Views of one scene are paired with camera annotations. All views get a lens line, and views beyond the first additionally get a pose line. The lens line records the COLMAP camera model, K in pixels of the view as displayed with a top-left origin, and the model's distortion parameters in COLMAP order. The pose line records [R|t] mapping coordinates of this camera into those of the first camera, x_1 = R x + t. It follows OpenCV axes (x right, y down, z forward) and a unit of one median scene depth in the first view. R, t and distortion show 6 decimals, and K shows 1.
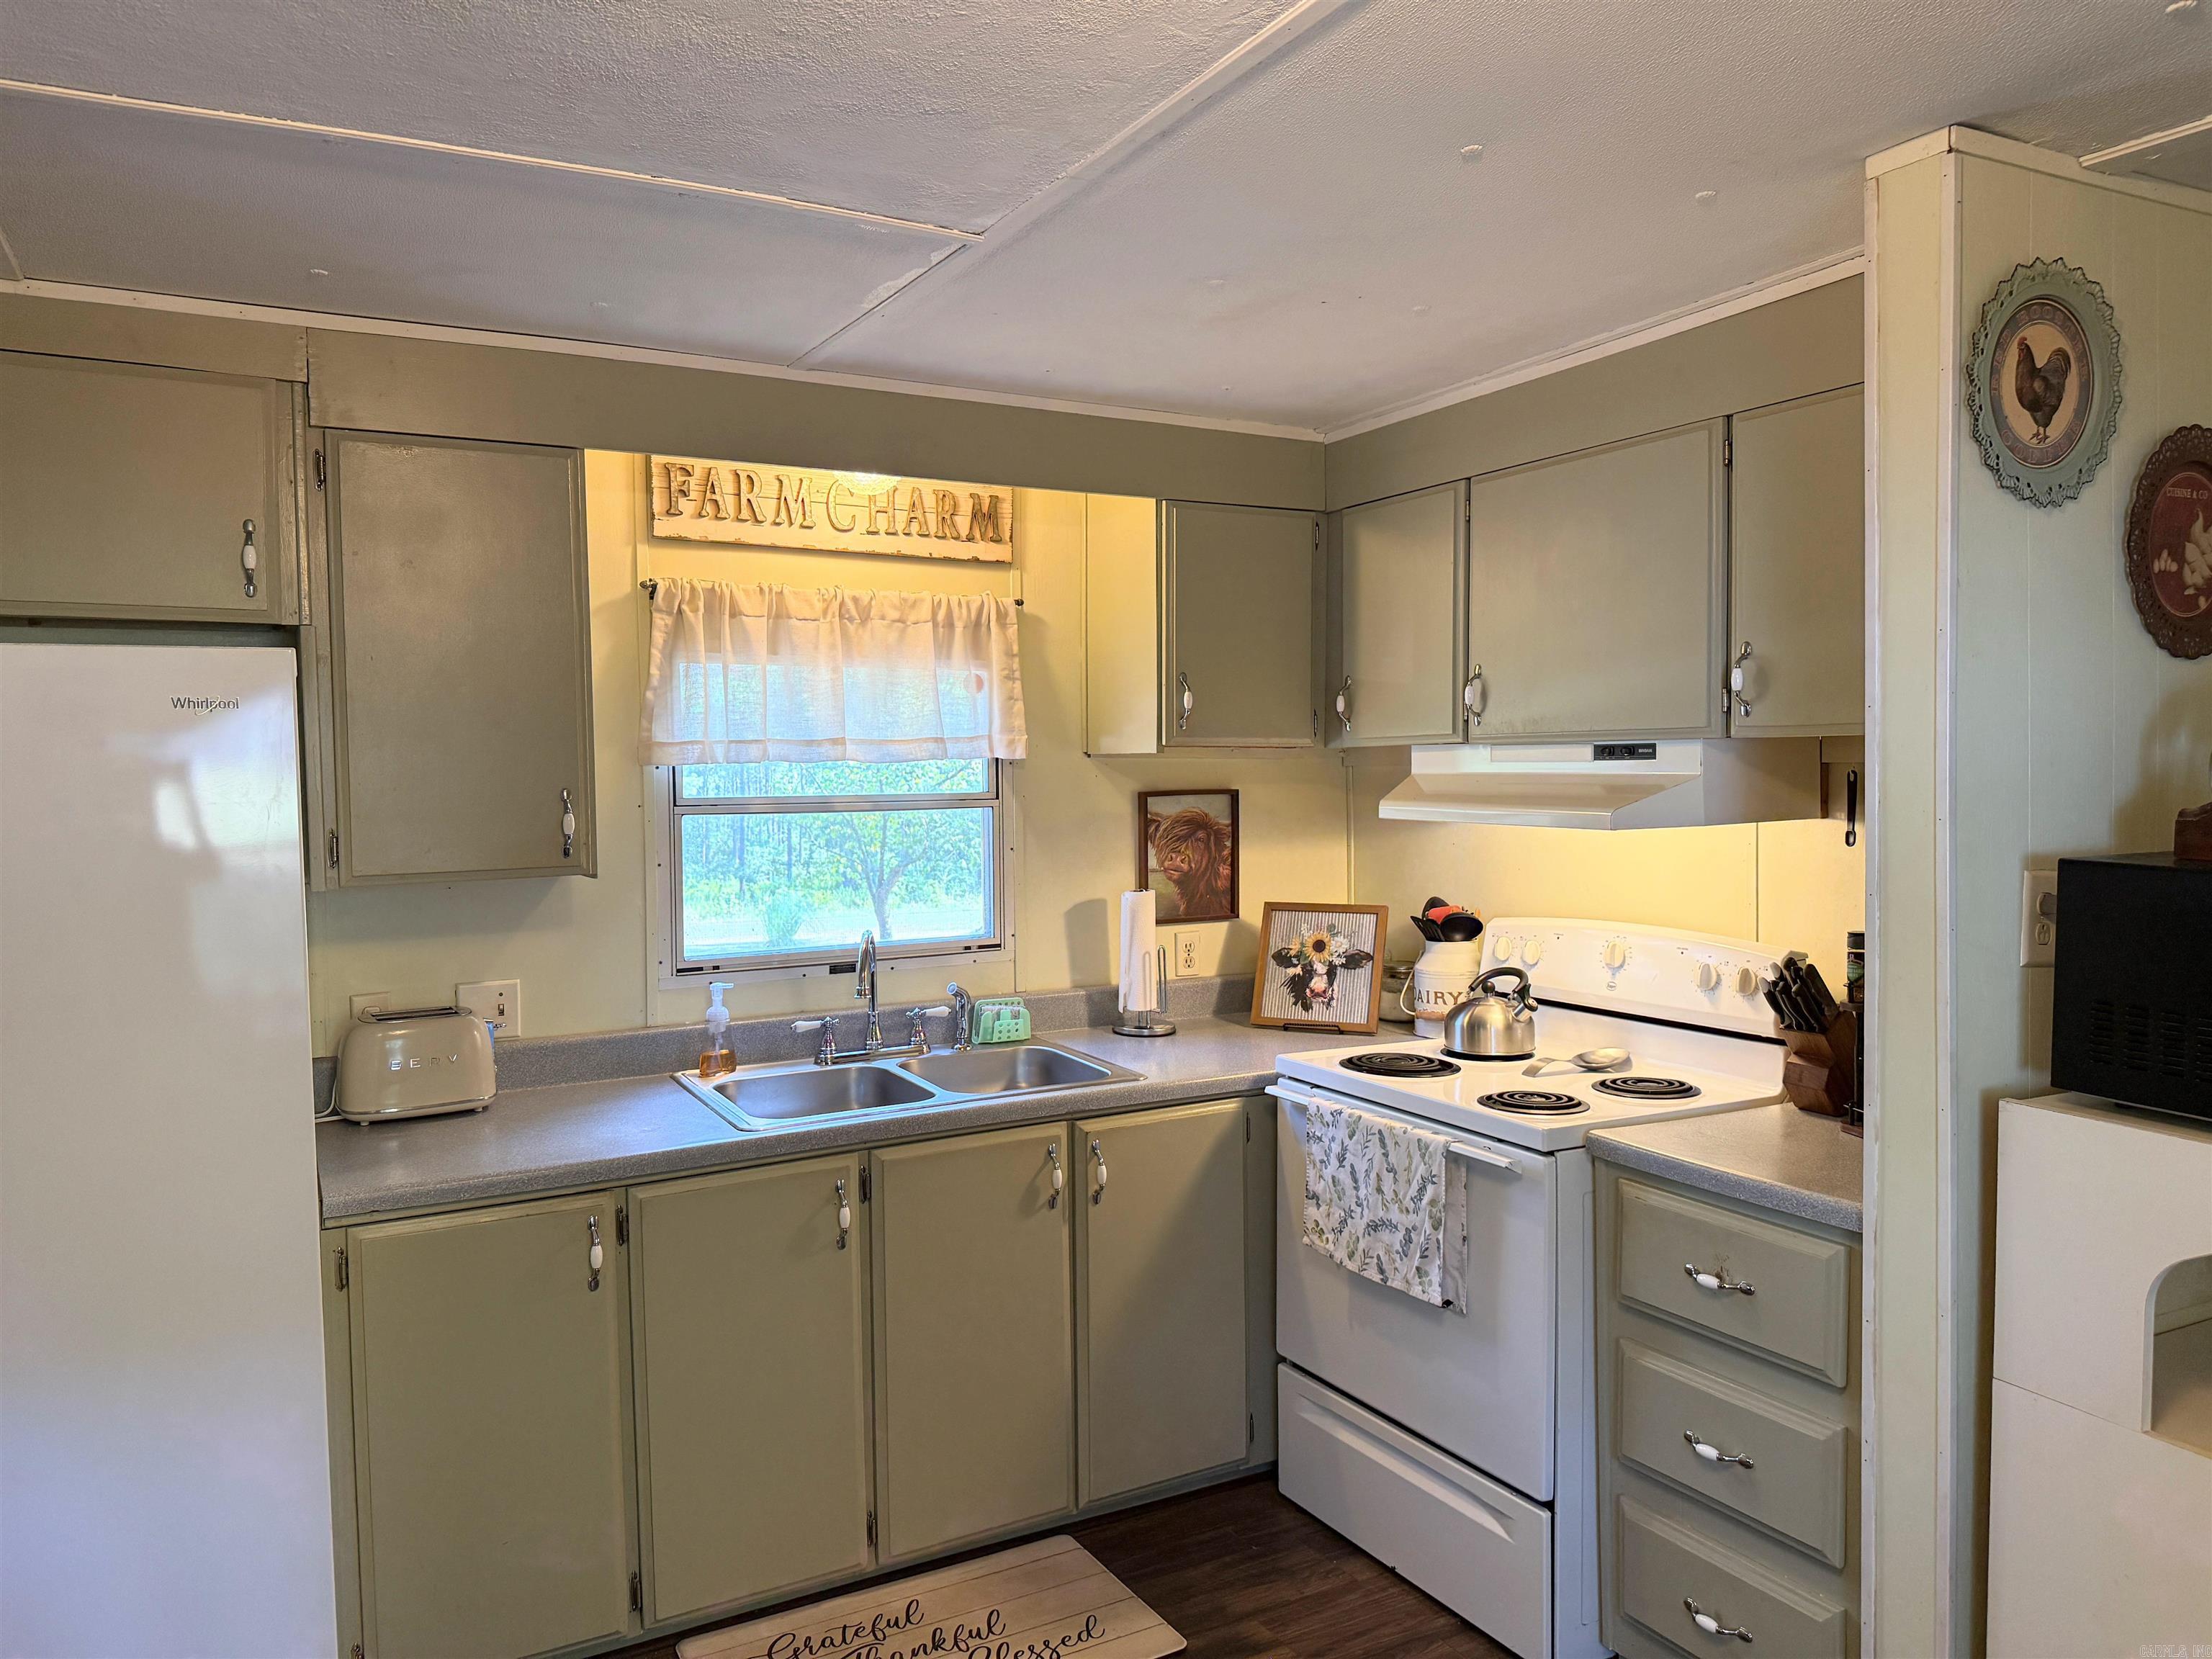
lens RADIAL K [[1564.4, 0, 1102.2], [0, 1564.4, 820.6], [0, 0, 1]] dist [0.011177, -0.016807]
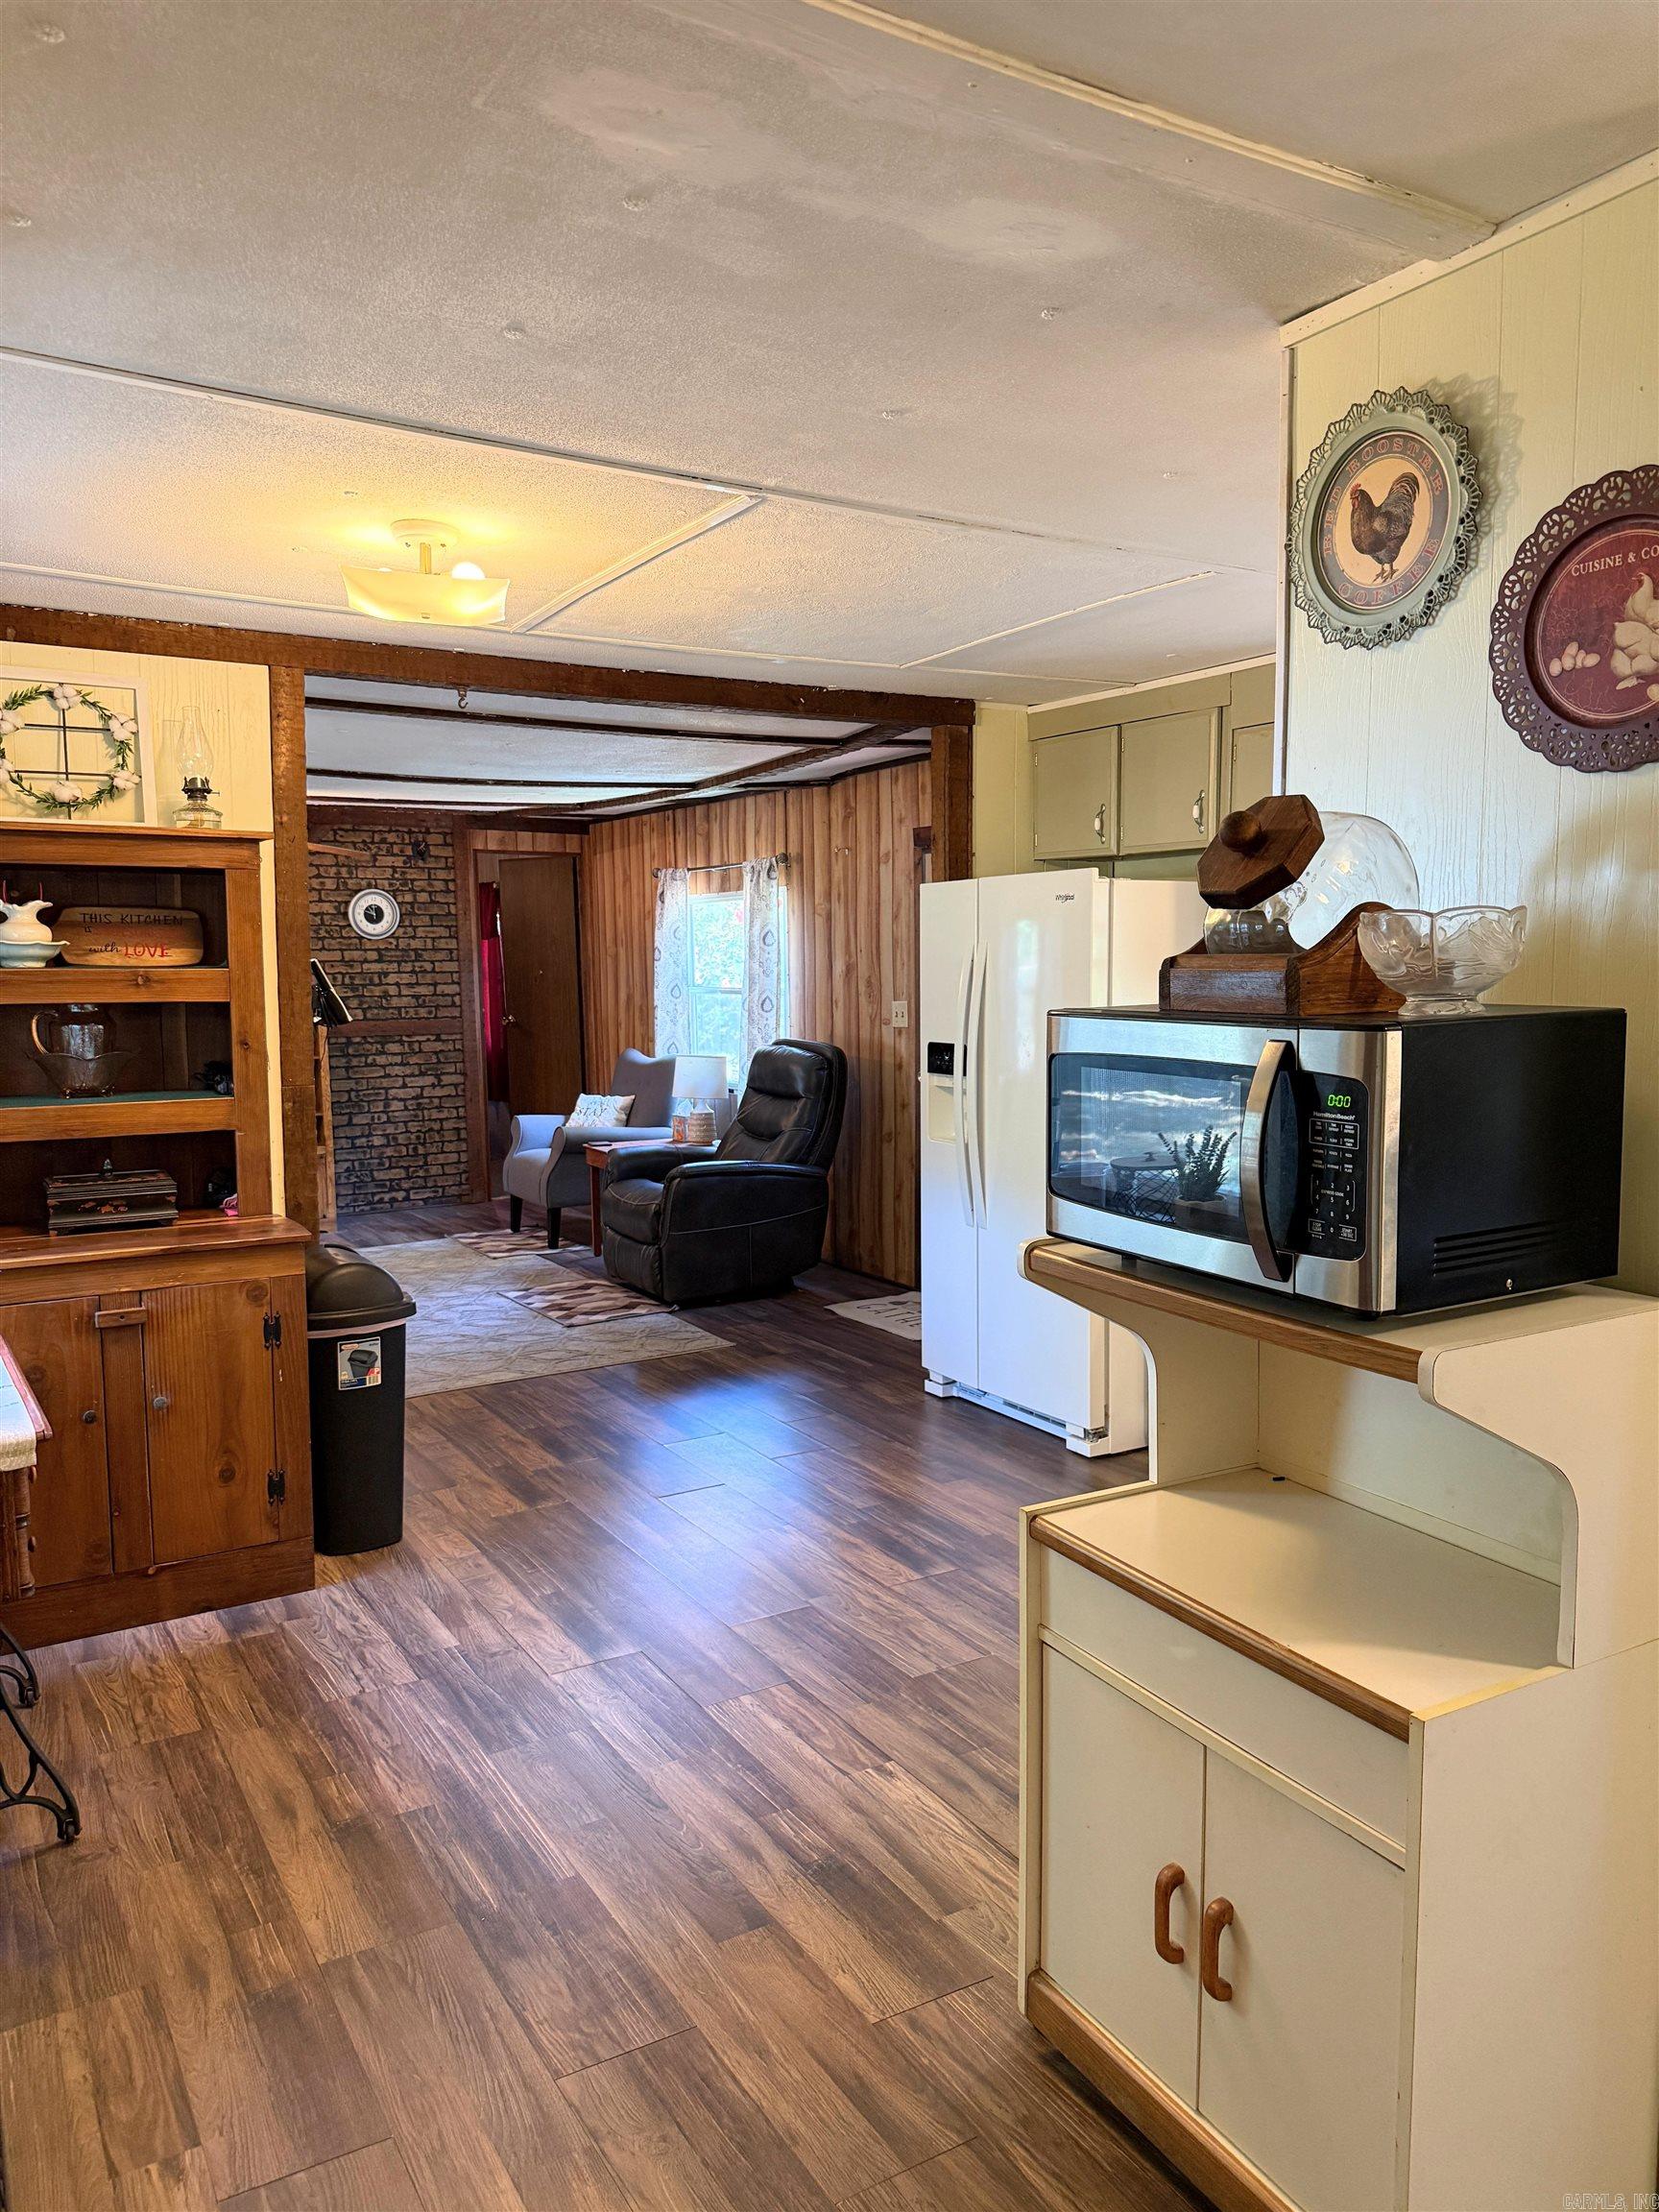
lens RADIAL K [[1564.4, 0, 834.0], [0, 1564.4, 1112.2], [0, 0, 1]] dist [0.011177, -0.016807]
pose [[0.051641, 0.110581, -0.992525, 1.547831], [-0.041642, 0.993225, 0.108493, -0.000840], [0.997797, 0.035728, 0.055896, 0.590771]]
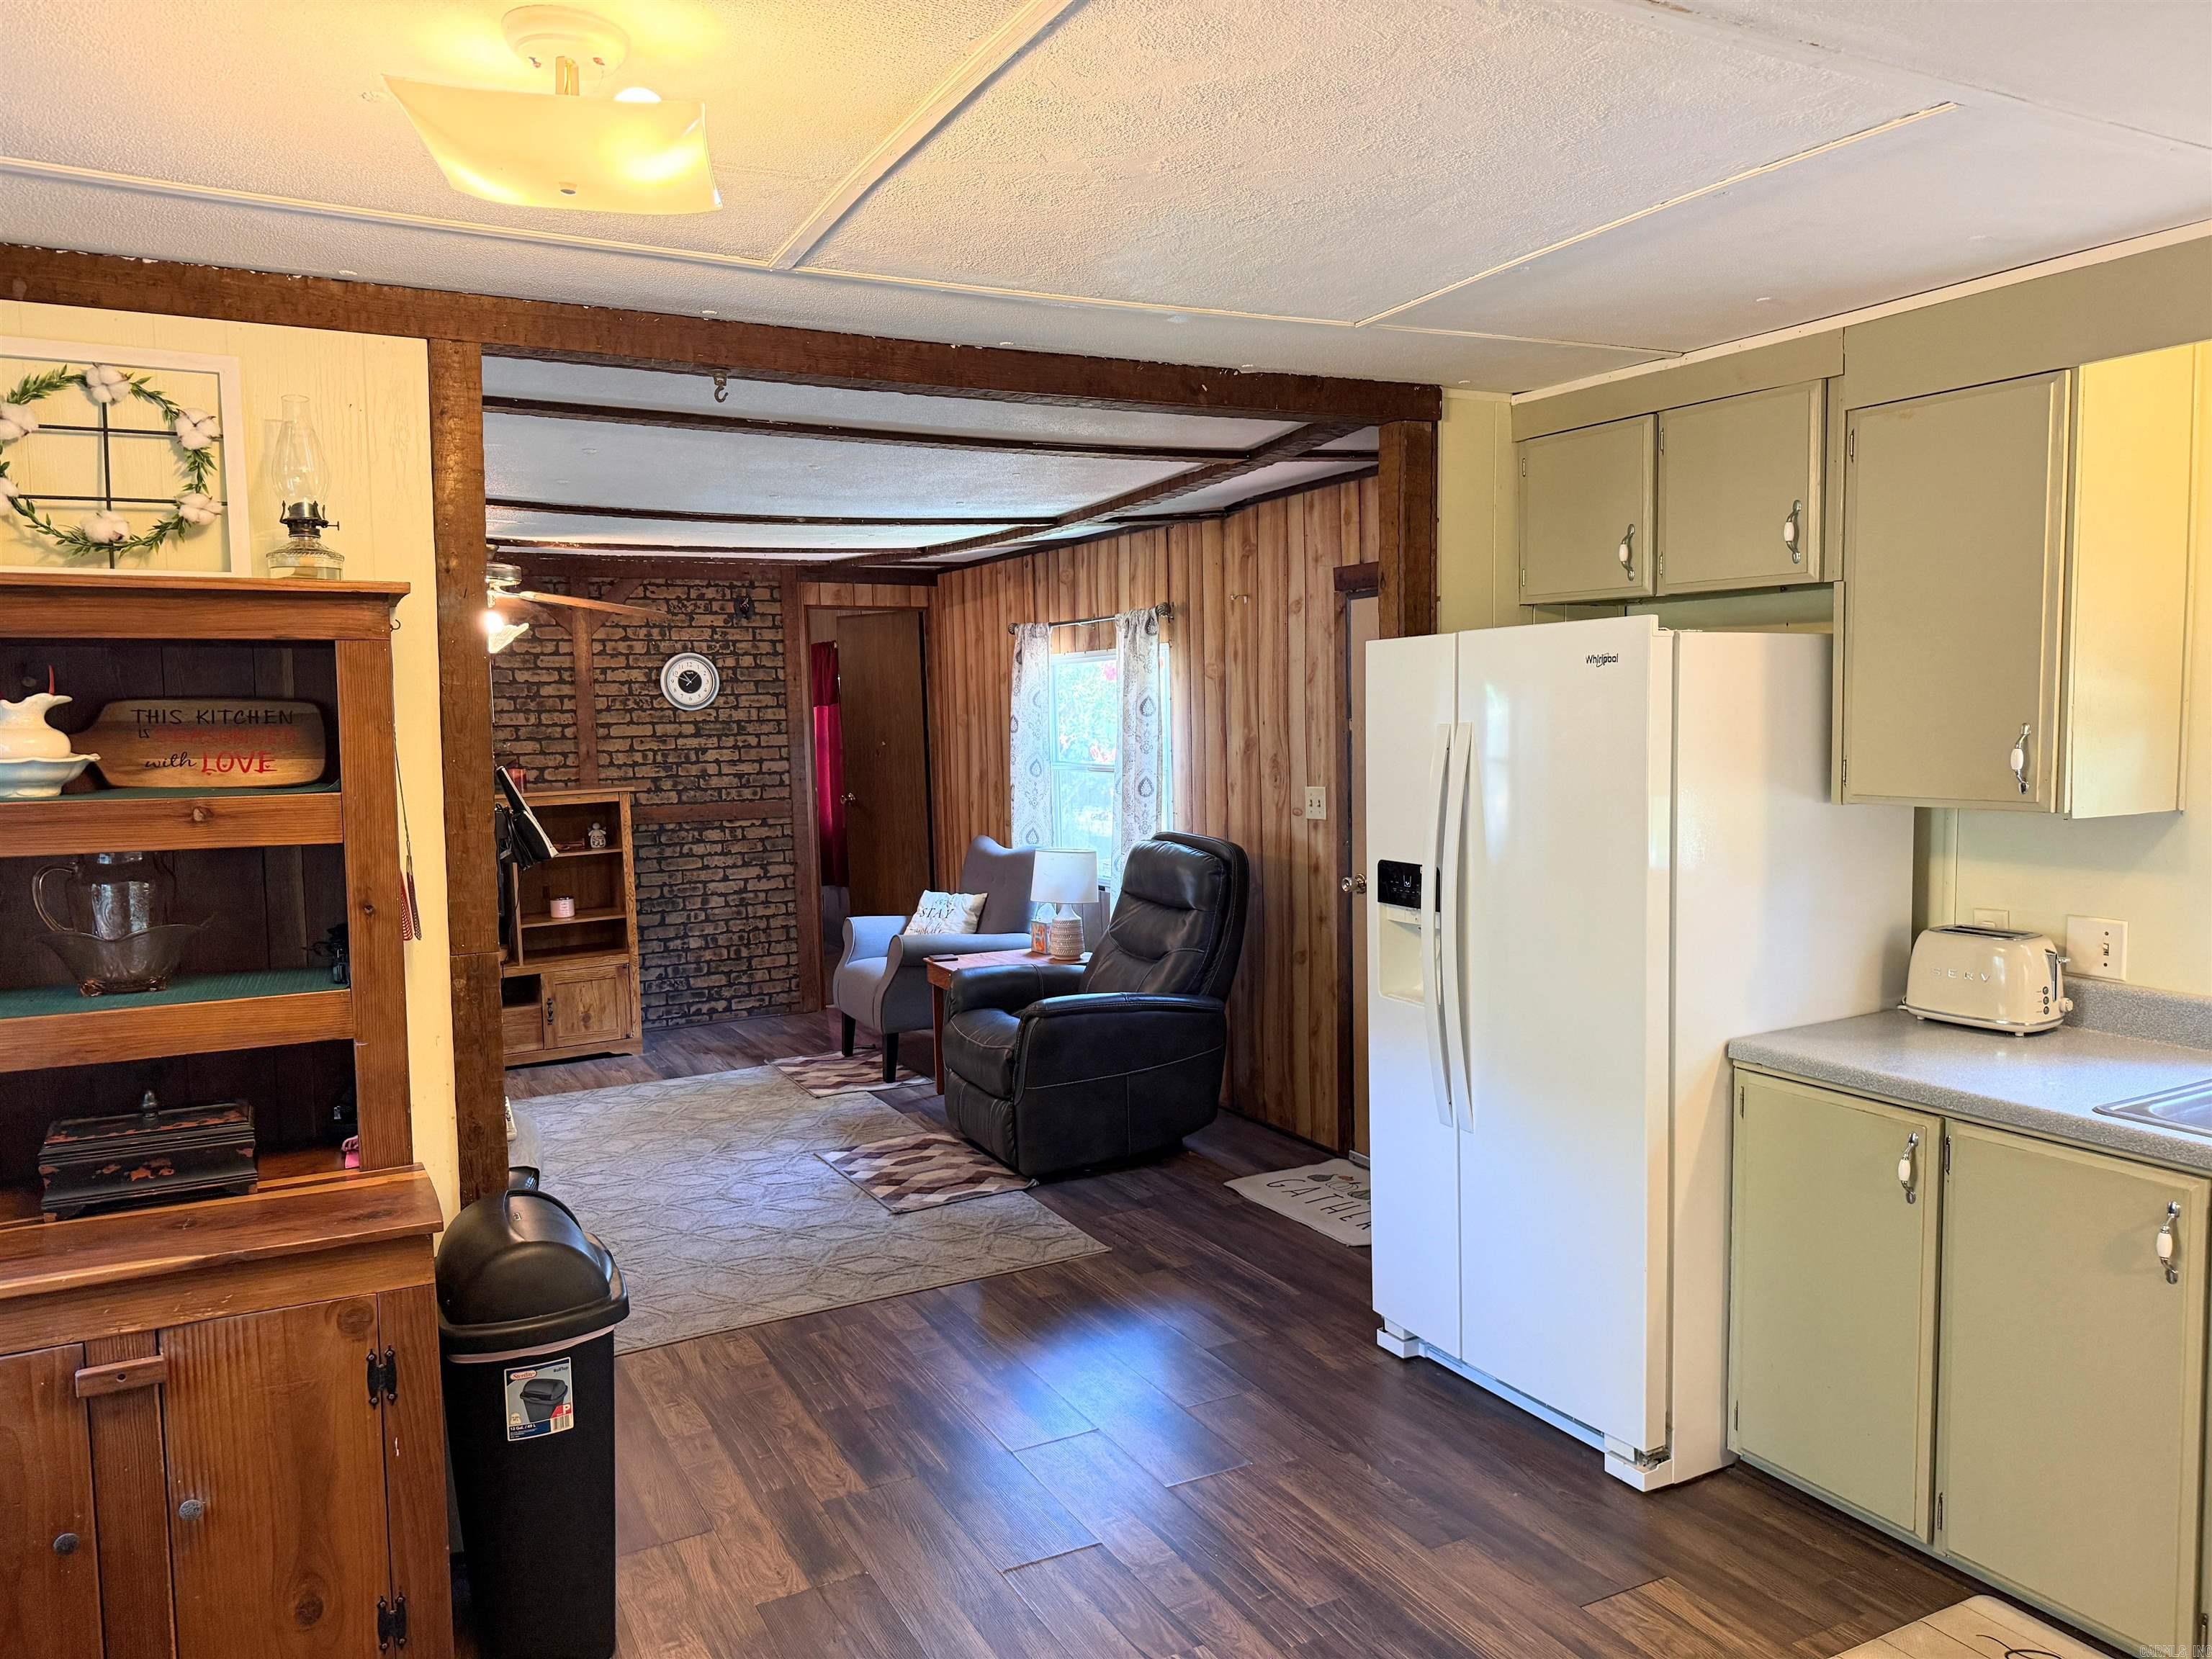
lens RADIAL K [[1564.4, 0, 1072.6], [0, 1564.4, 833.8], [0, 0, 1]] dist [0.011177, -0.016807]
pose [[-0.028555, 0.092189, -0.995332, 0.889677], [-0.029137, 0.995238, 0.093016, -0.033483], [0.999167, 0.031657, -0.025733, 0.570221]]
